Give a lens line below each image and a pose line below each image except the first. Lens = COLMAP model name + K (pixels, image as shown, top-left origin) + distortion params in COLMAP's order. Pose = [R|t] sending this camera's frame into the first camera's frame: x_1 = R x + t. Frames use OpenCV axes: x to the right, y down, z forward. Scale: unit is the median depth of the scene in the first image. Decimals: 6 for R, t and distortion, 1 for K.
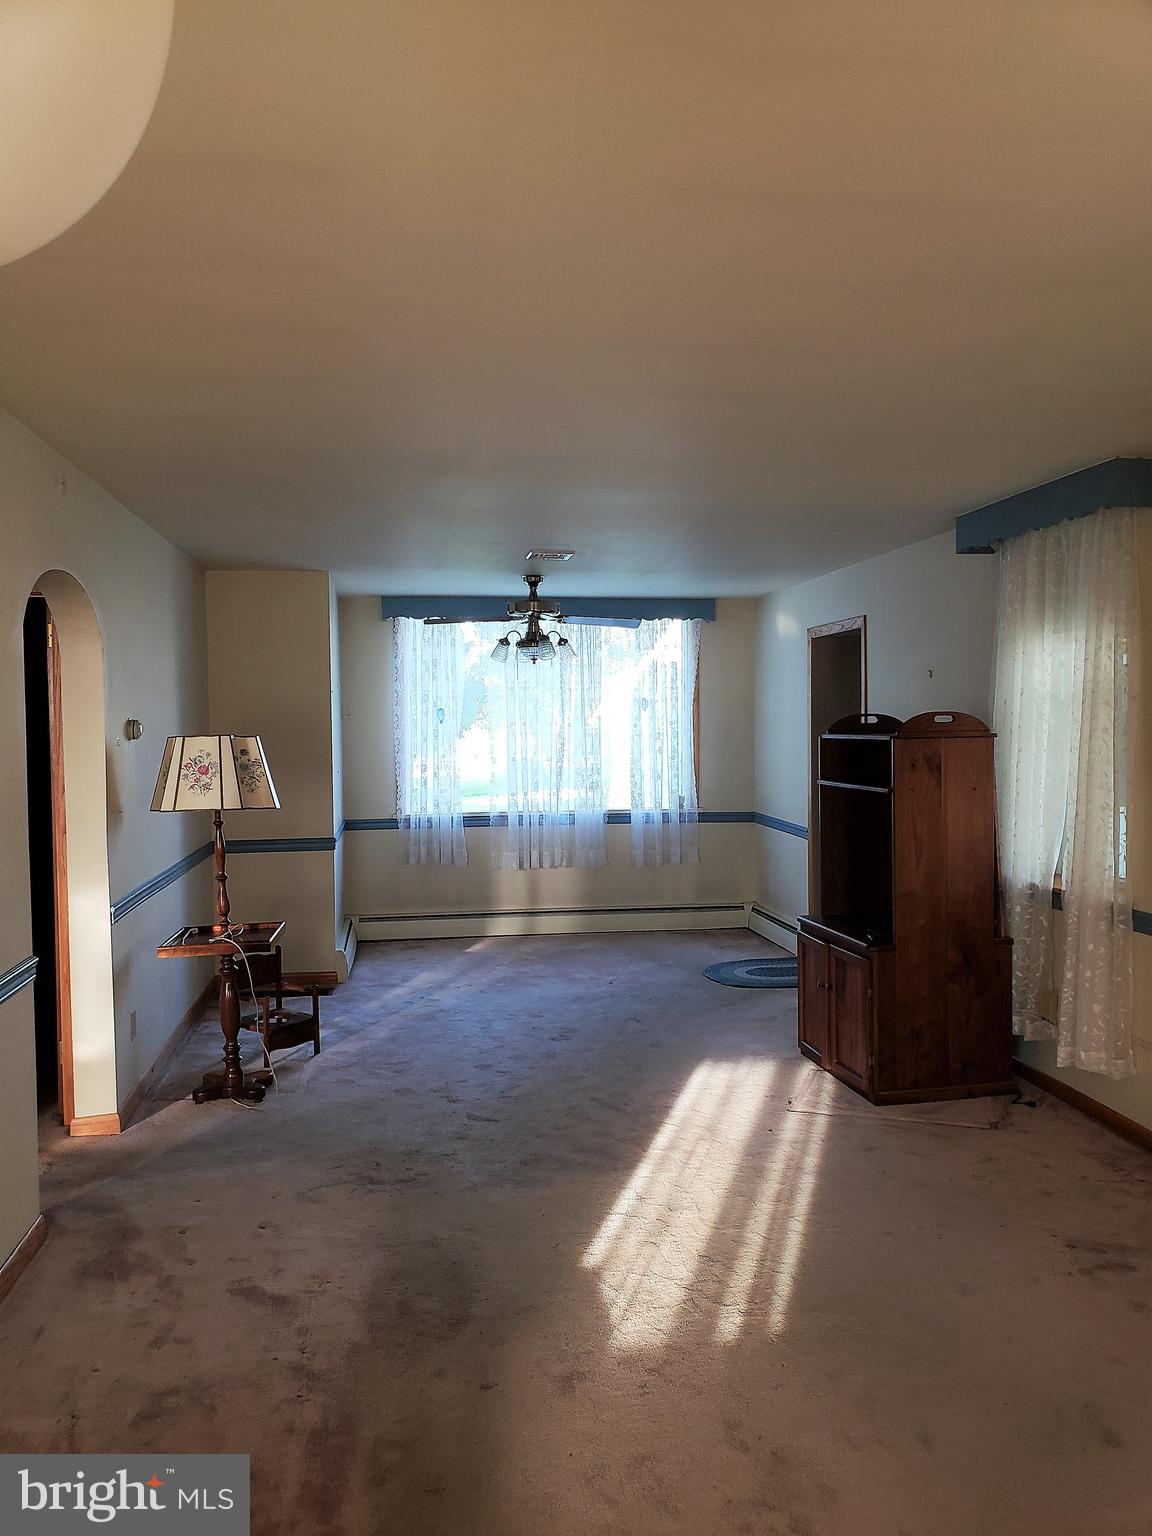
lens RADIAL K [[1213.2, 0, 580.2], [0, 1213.2, 772.5], [0, 0, 1]] dist [0.032913, -0.007294]
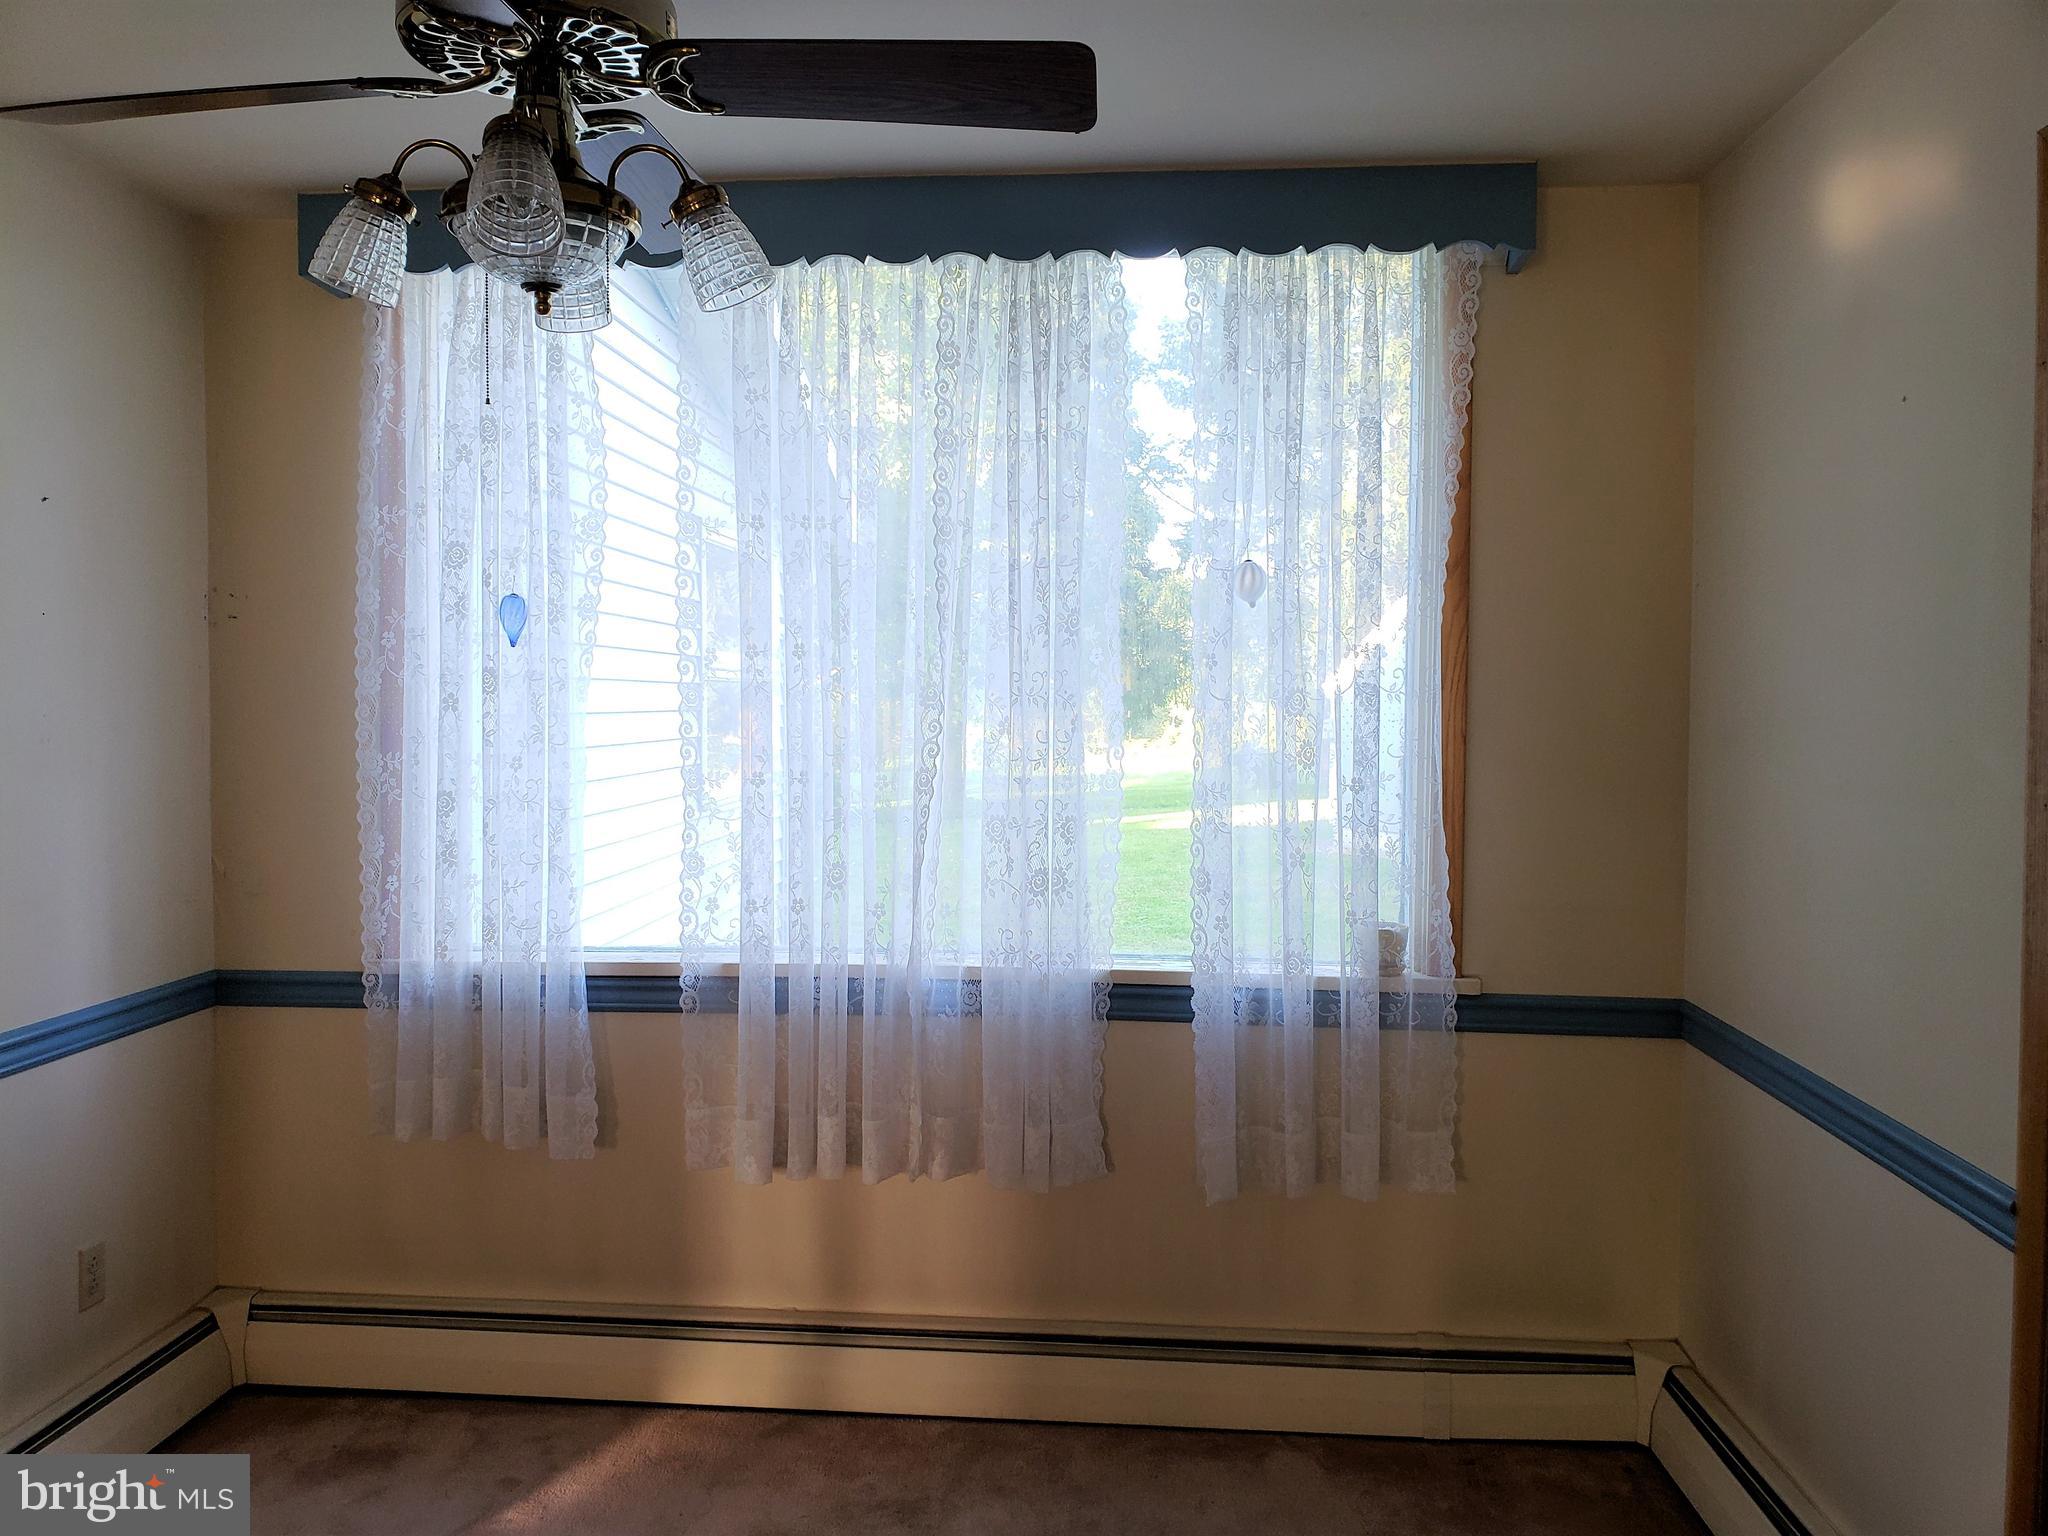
lens RADIAL K [[1617.6, 0, 1008.3], [0, 1617.6, 755.6], [0, 0, 1]] dist [0.032913, -0.007294]
pose [[0.975302, 0.021576, -0.219819, 0.080142], [-0.023000, 0.999728, -0.003920, -0.015443], [0.219674, 0.008879, 0.975533, 0.644866]]
